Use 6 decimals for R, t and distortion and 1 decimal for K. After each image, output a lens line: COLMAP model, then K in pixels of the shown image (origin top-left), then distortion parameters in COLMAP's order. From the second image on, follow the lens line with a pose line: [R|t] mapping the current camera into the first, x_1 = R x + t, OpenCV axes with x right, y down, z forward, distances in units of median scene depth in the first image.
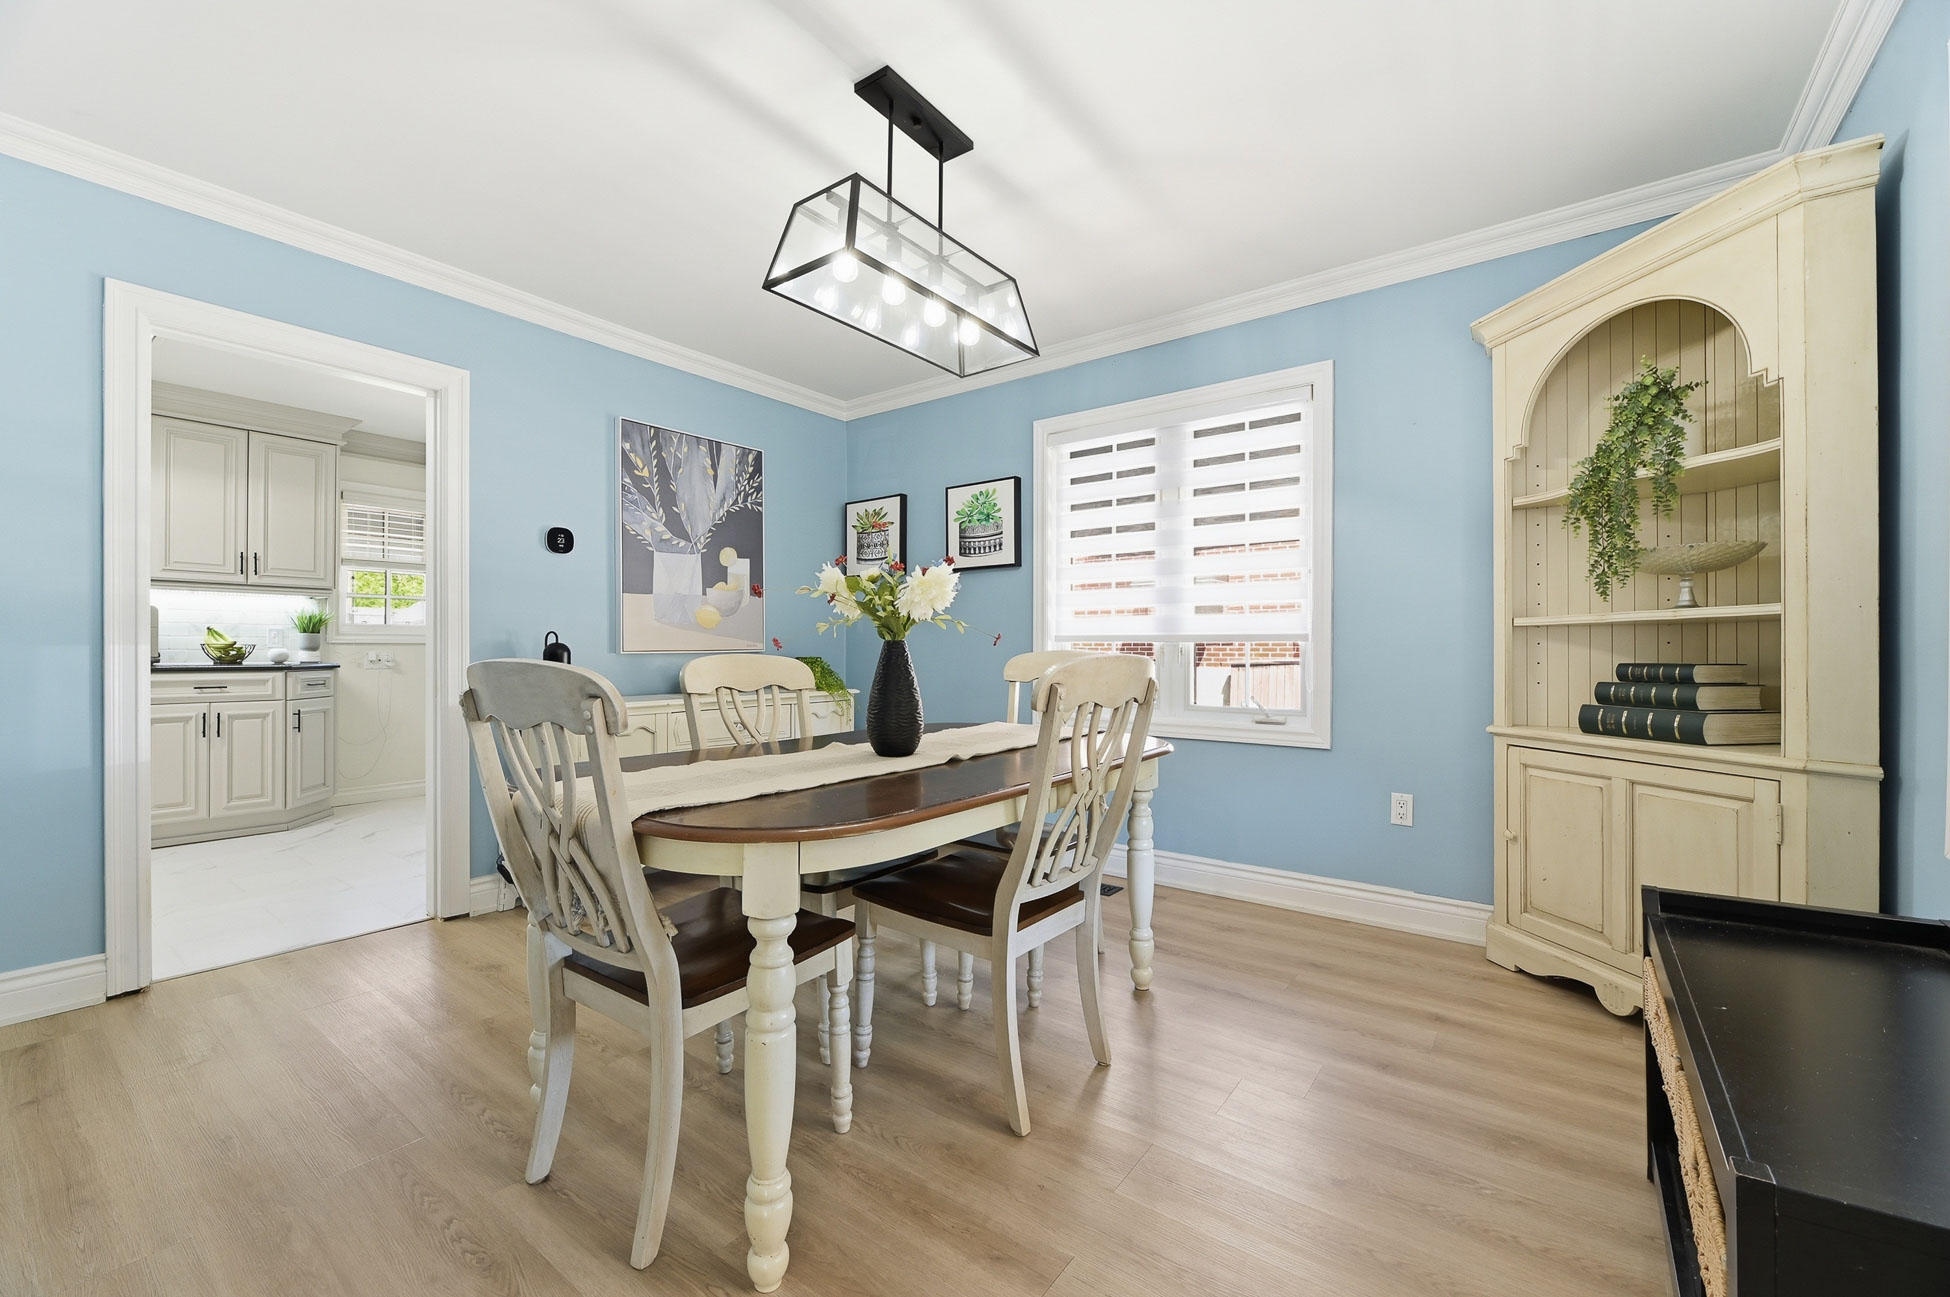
lens RADIAL K [[792.3, 0, 974.0], [0, 792.3, 650.9], [0, 0, 1]] dist [0.003117, -0.003529]
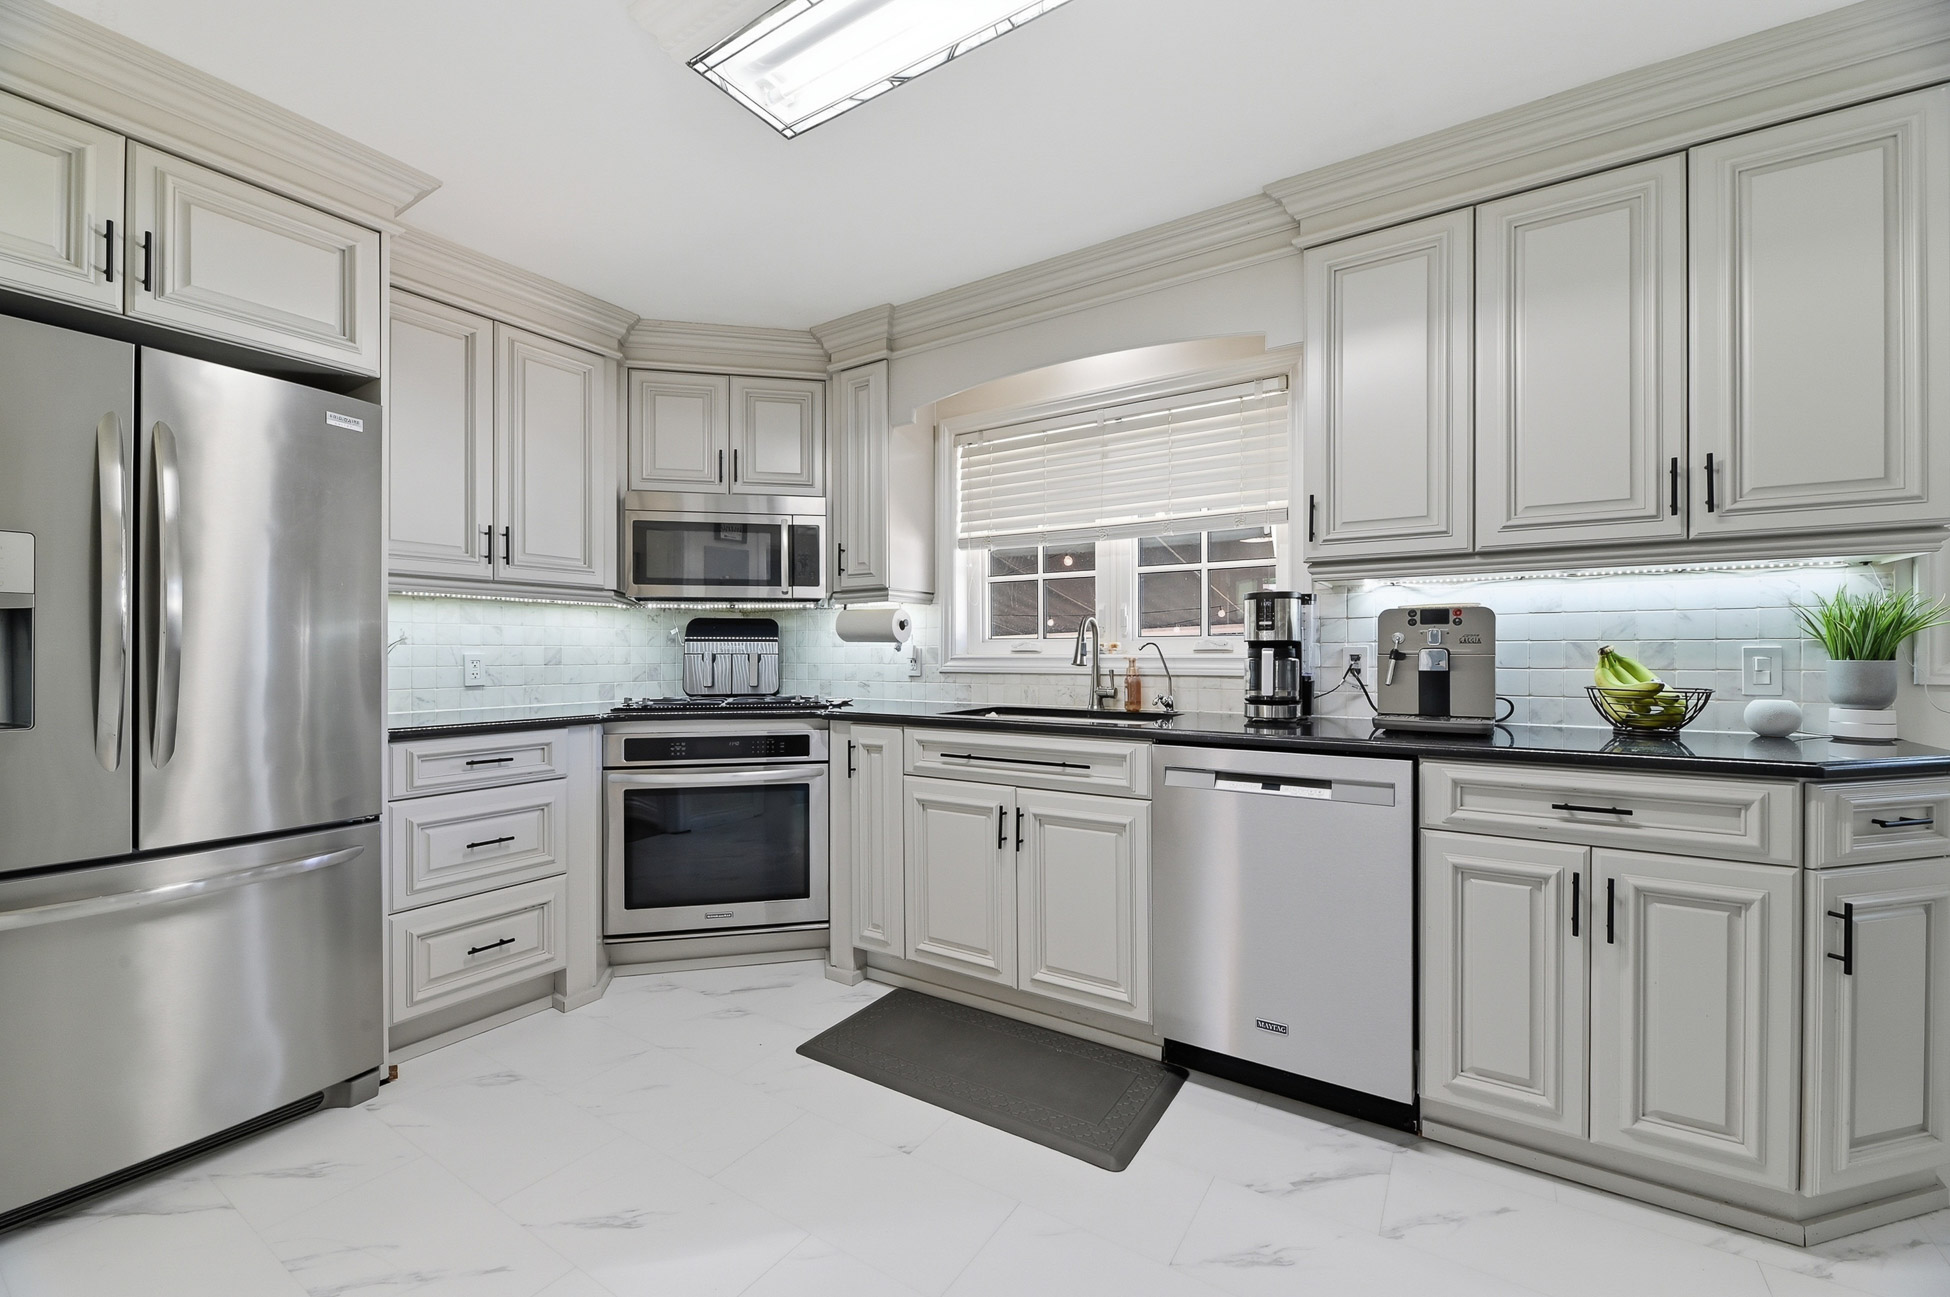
lens RADIAL K [[792.3, 0, 958.0], [0, 792.3, 657.3], [0, 0, 1]] dist [0.003117, -0.003529]
pose [[0.066469, -0.001155, -0.997788, -0.553378], [0.002398, 0.999997, -0.000998, -0.026420], [0.997786, -0.002326, 0.066471, 0.616450]]
